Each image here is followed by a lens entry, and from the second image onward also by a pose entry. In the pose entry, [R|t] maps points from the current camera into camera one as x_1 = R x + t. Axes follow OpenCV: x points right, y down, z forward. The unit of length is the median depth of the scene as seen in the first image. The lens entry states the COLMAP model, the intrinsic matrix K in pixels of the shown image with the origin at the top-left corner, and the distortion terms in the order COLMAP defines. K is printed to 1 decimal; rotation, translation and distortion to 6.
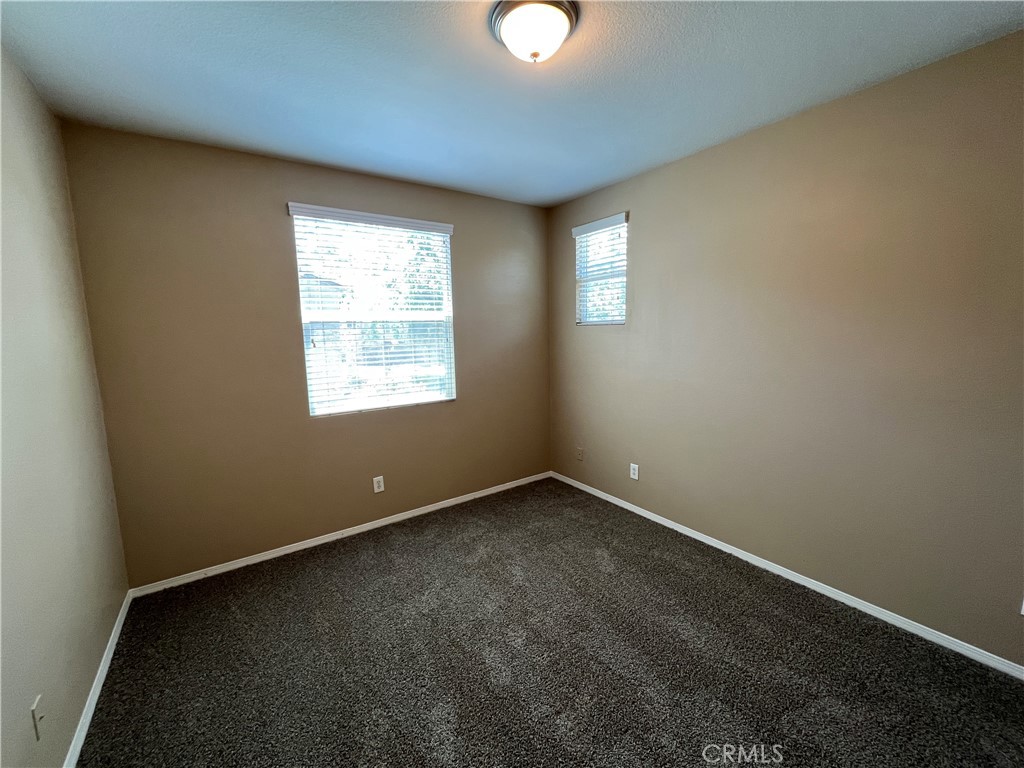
lens RADIAL K [[413.6, 0, 507.5], [0, 413.6, 383.2], [0, 0, 1]] dist [-0.002840, -0.000336]
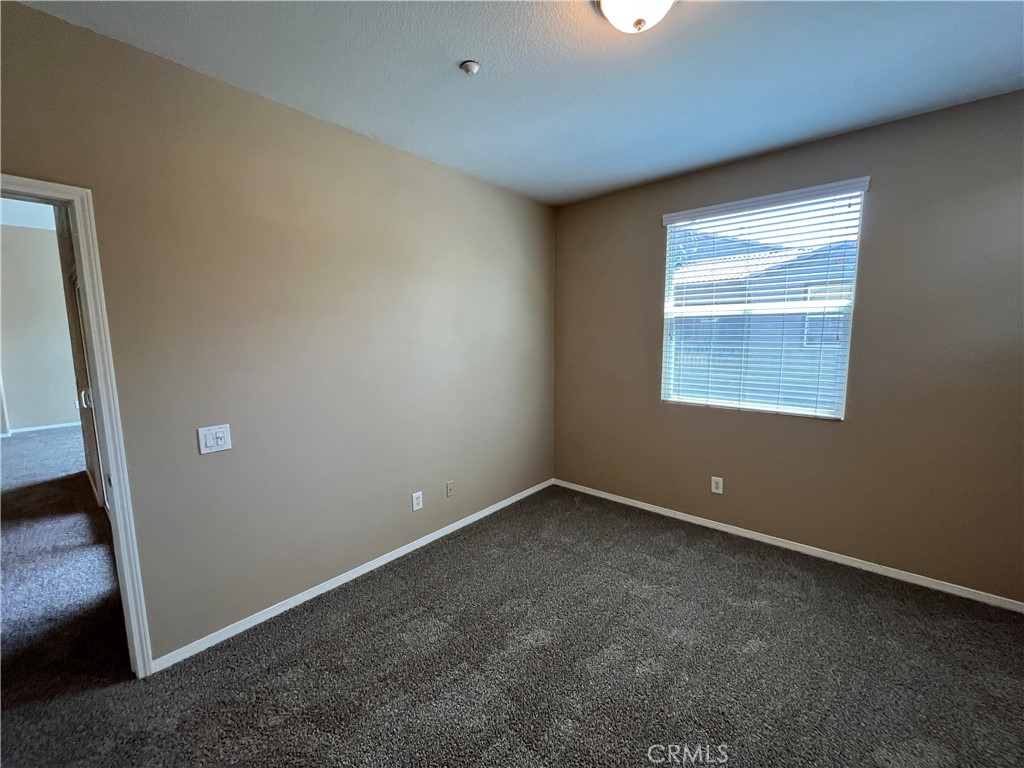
lens RADIAL K [[413.6, 0, 507.5], [0, 413.6, 383.2], [0, 0, 1]] dist [-0.002840, -0.000336]
pose [[0.242525, 0.140614, -0.959901, 0.531389], [-0.120469, 0.986147, 0.114022, -0.047069], [0.962636, 0.087985, 0.256105, 0.301472]]
